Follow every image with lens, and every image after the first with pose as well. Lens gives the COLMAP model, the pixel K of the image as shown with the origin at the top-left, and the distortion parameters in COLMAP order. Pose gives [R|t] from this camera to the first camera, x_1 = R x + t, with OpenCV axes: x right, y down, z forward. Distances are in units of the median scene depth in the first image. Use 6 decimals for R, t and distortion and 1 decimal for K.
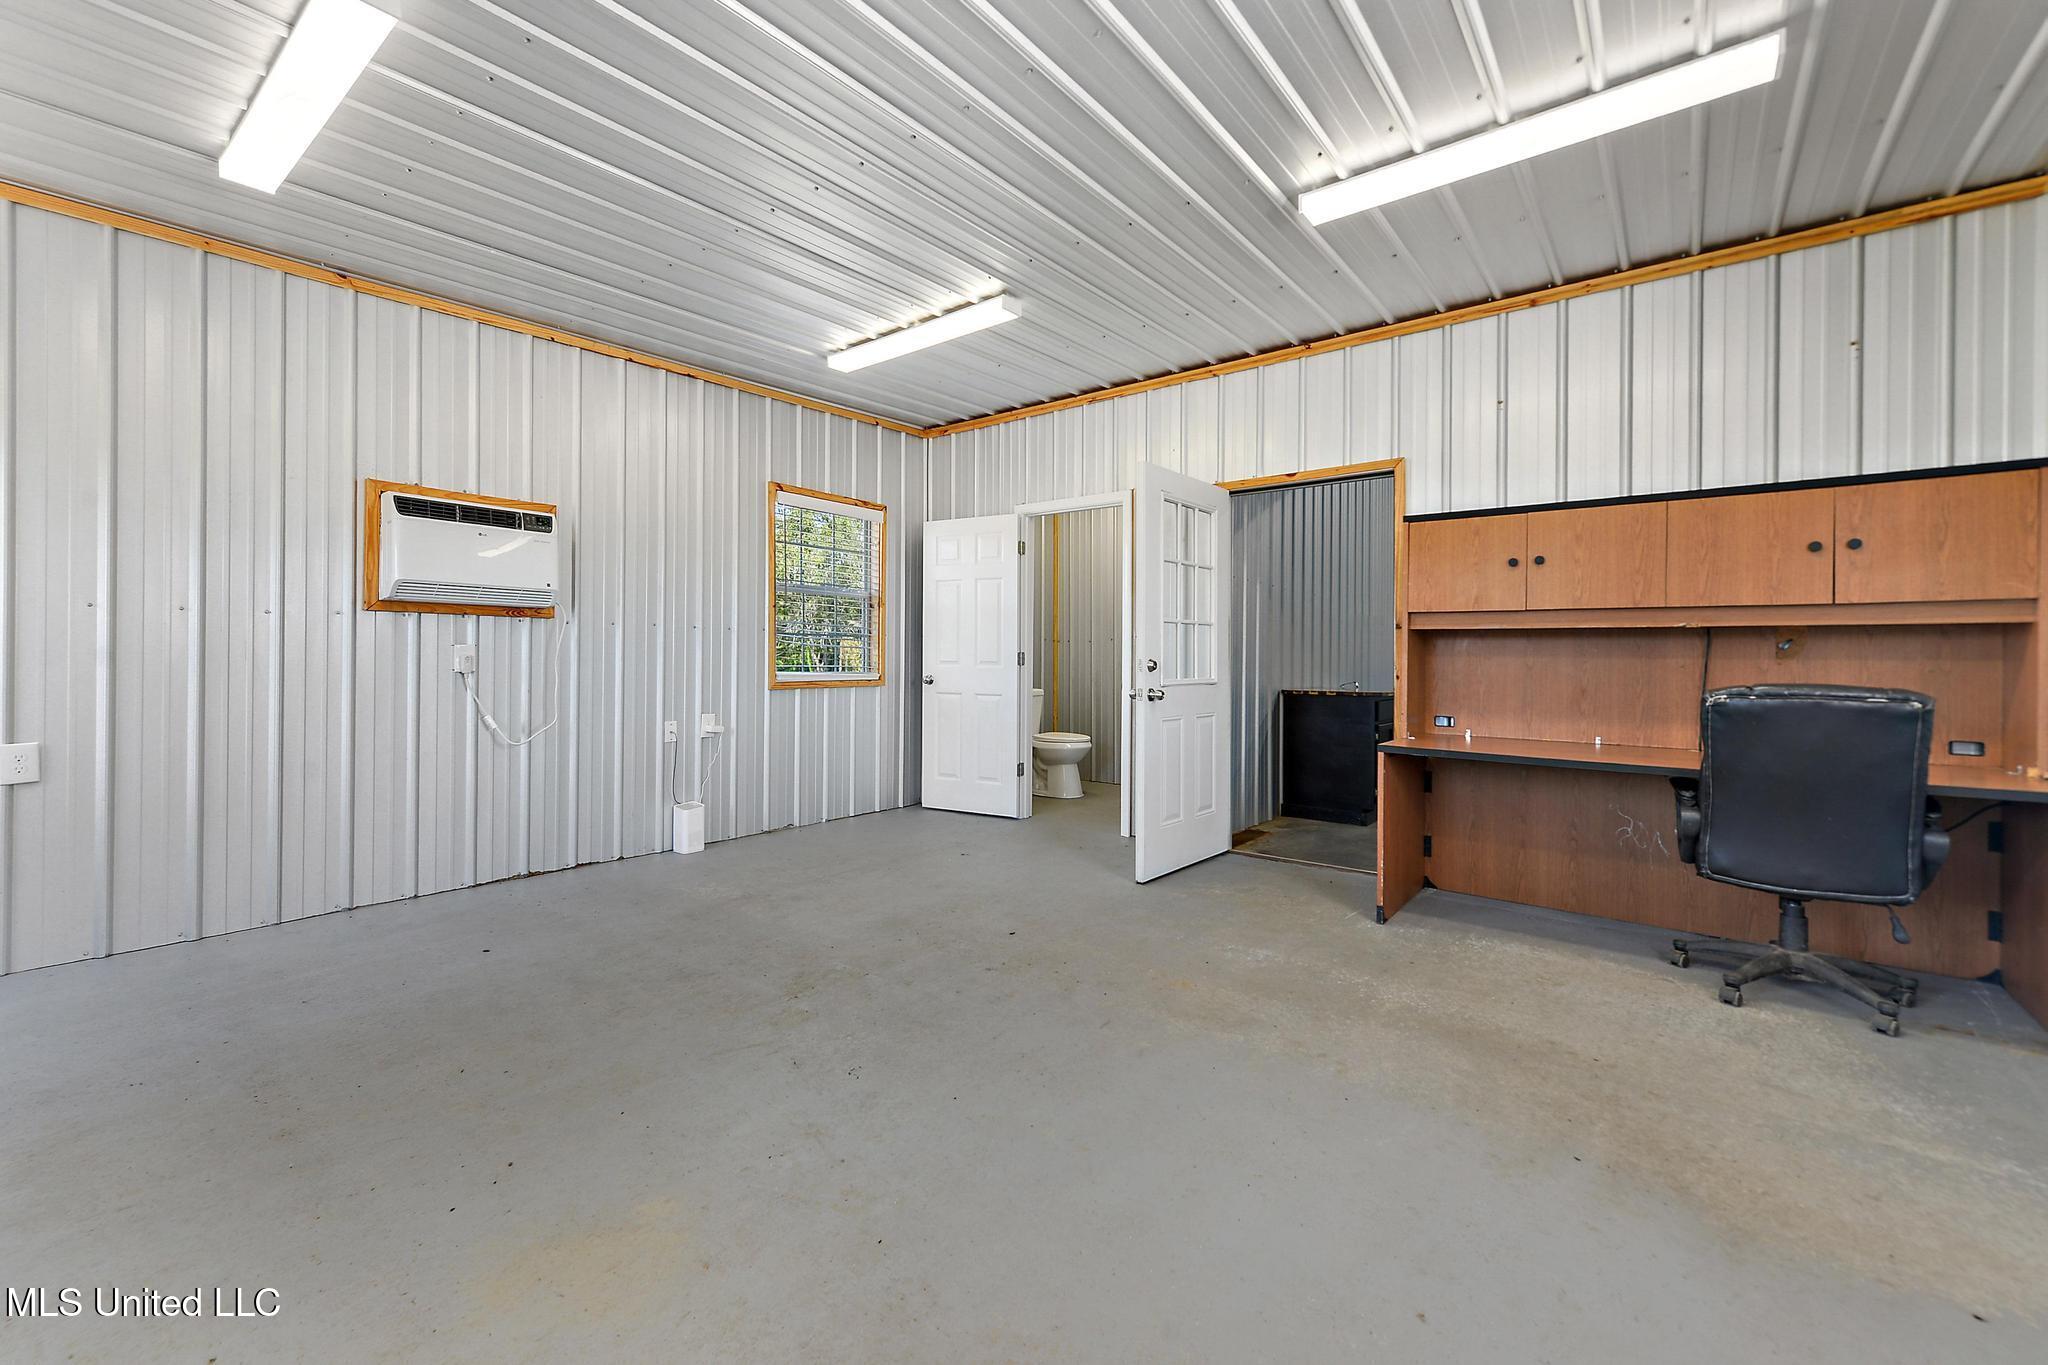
lens RADIAL K [[833.2, 0, 998.2], [0, 833.2, 647.4], [0, 0, 1]] dist [0.001767, -0.000428]
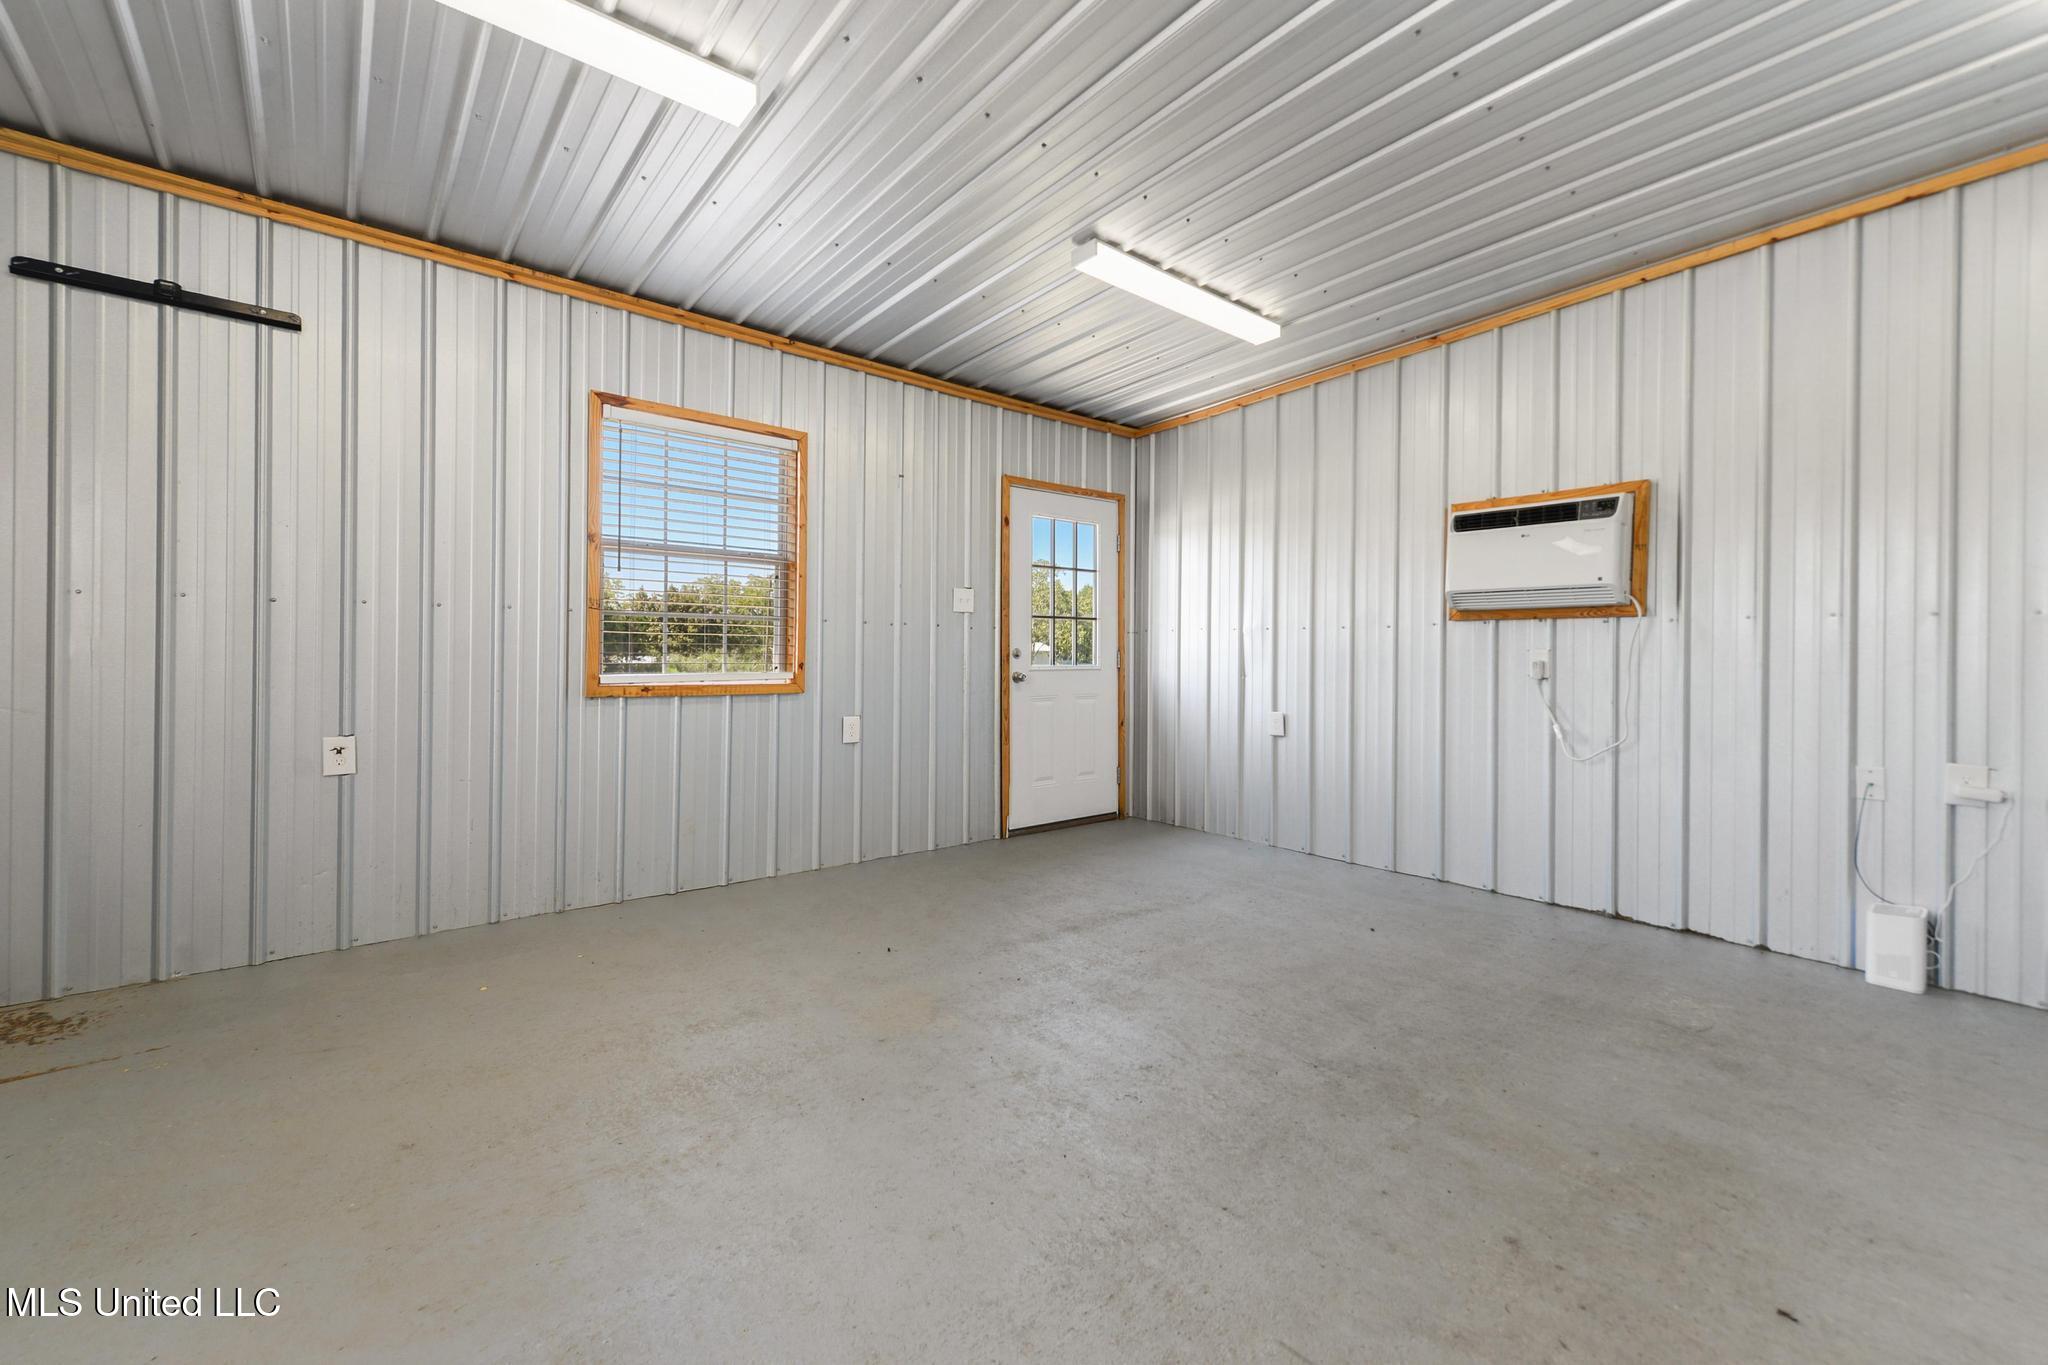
lens RADIAL K [[833.2, 0, 1007.9], [0, 833.2, 670.6], [0, 0, 1]] dist [0.001767, -0.000428]
pose [[-0.200955, 0.008344, -0.979565, 0.564998], [-0.005520, 0.999938, 0.009650, 0.017385], [0.979585, 0.007346, -0.200897, 0.776506]]
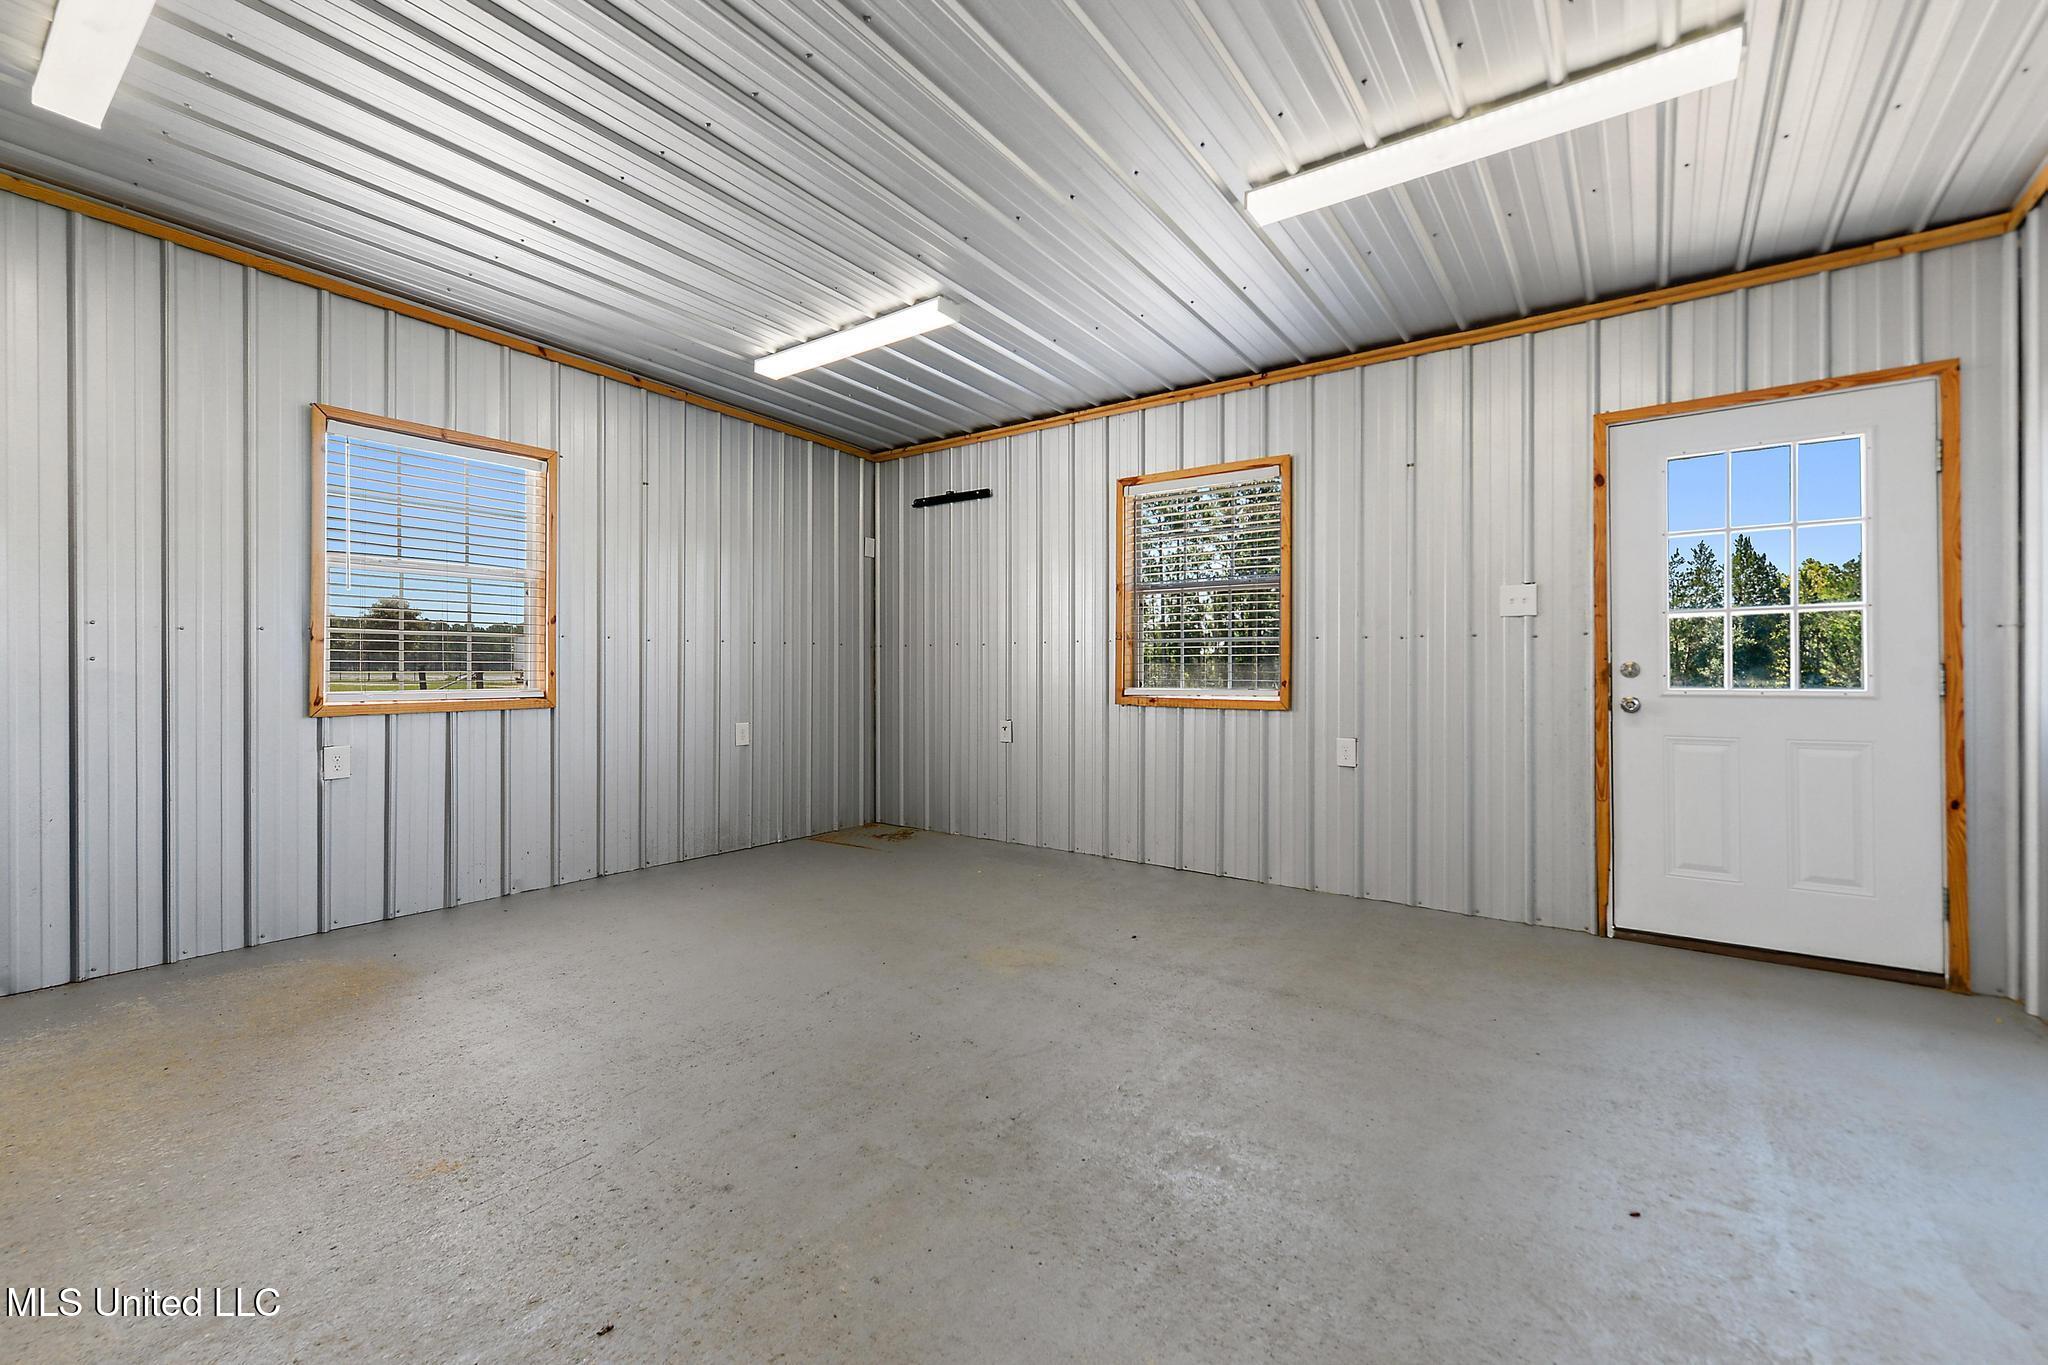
lens RADIAL K [[872.2, 0, 1005.5], [0, 872.2, 674.6], [0, 0, 1]] dist [0.003658, -0.000186]
pose [[-0.999344, -0.009974, -0.034810, -0.183333], [-0.009962, 0.999950, -0.000543, 0.015184], [0.034814, -0.000196, -0.999394, 1.610319]]
